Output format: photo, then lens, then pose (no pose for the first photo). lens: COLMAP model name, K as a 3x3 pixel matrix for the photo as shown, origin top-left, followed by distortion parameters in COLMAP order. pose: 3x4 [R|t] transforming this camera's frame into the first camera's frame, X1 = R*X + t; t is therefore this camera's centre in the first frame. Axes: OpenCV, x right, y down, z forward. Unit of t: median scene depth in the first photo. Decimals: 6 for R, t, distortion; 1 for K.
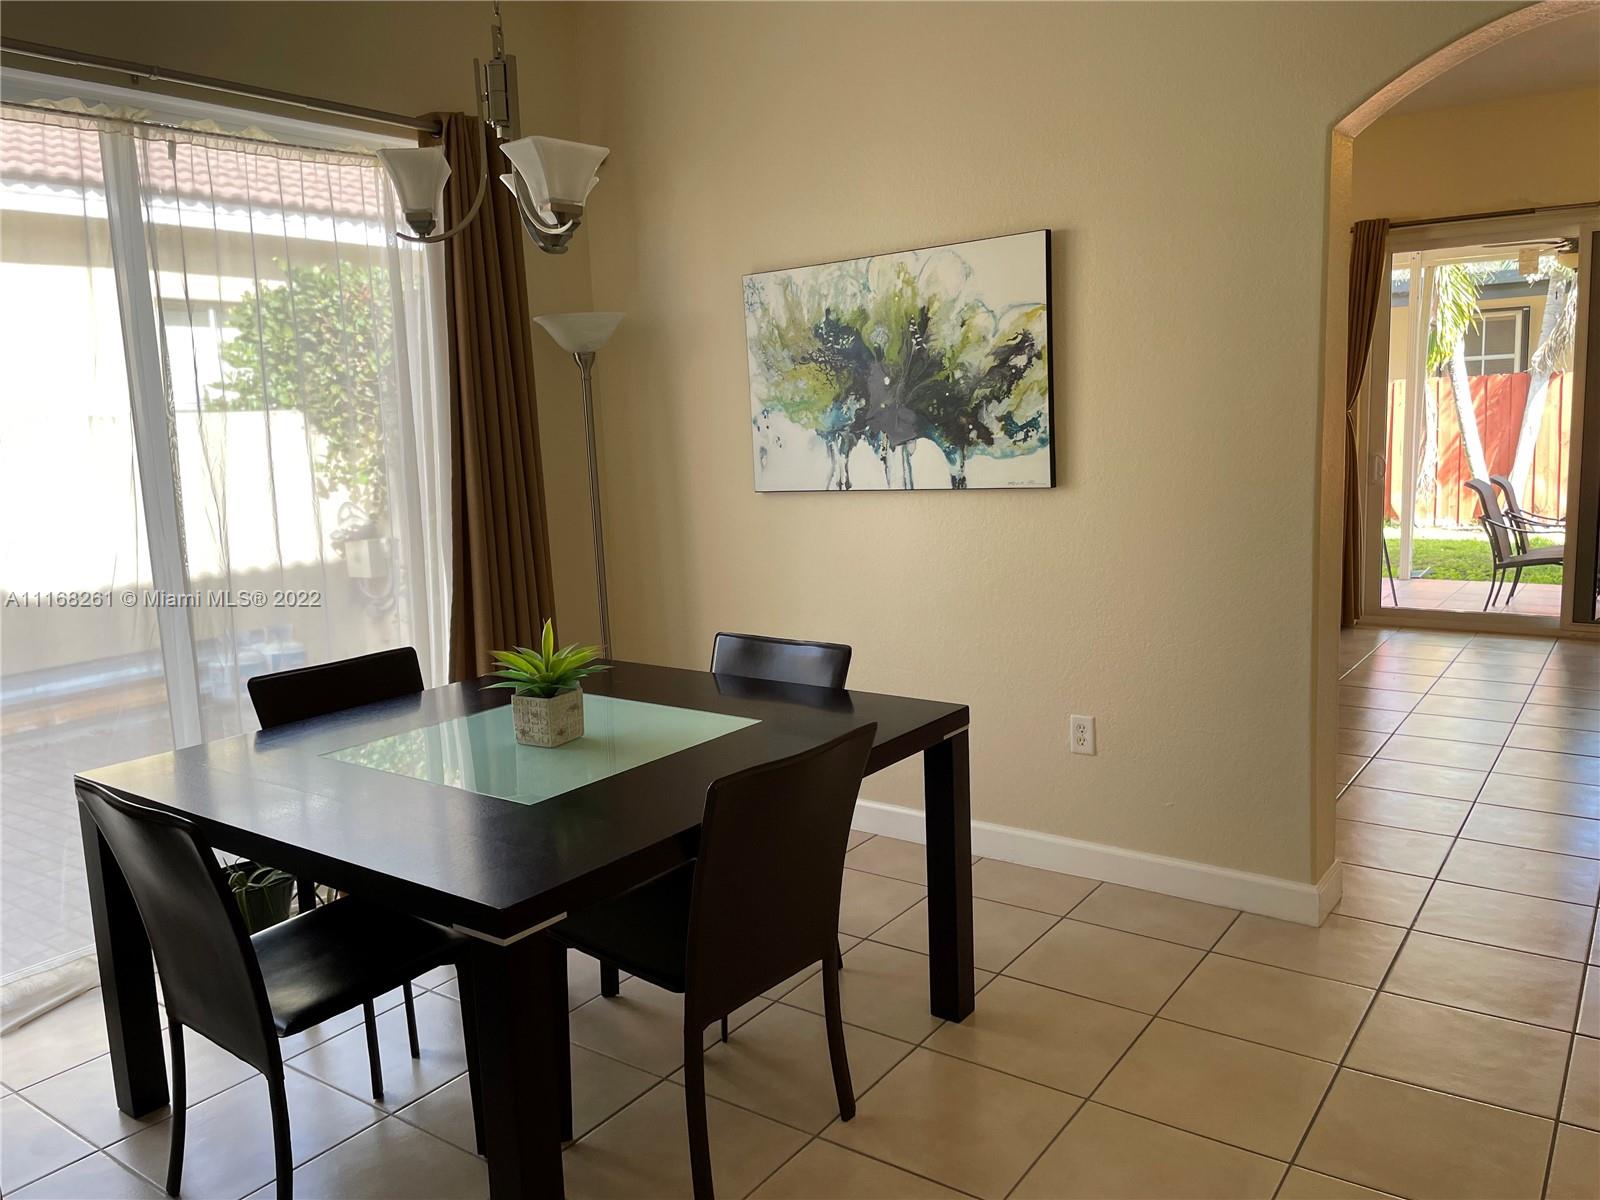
lens RADIAL K [[1220.7, 0, 799.2], [0, 1220.7, 592.8], [0, 0, 1]] dist [-0.005872, -0.003245]
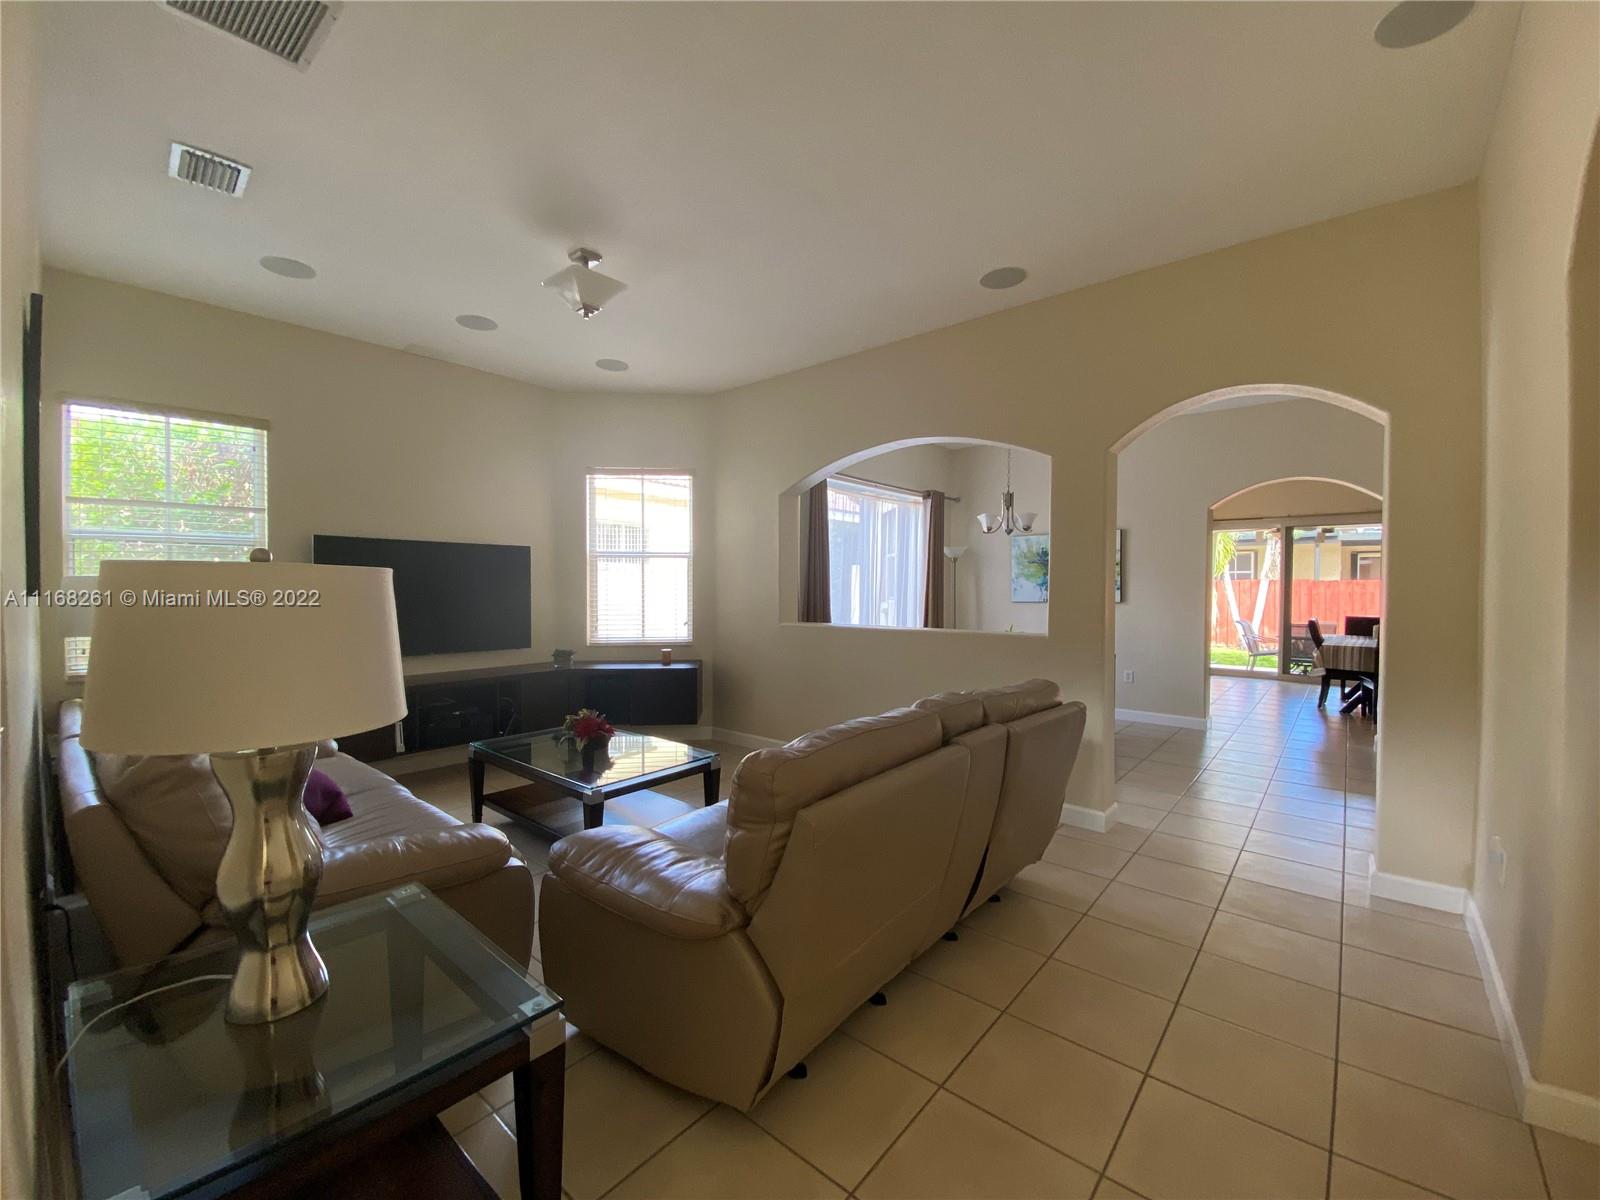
lens RADIAL K [[653.9, 0, 801.0], [0, 653.9, 602.7], [0, 0, 1]] dist [0.037618, -0.030085]
pose [[0.996623, 0.049252, -0.065699, -0.291294], [-0.056677, 0.991583, -0.116409, 0.093732], [0.059413, 0.119739, 0.991026, -0.460942]]
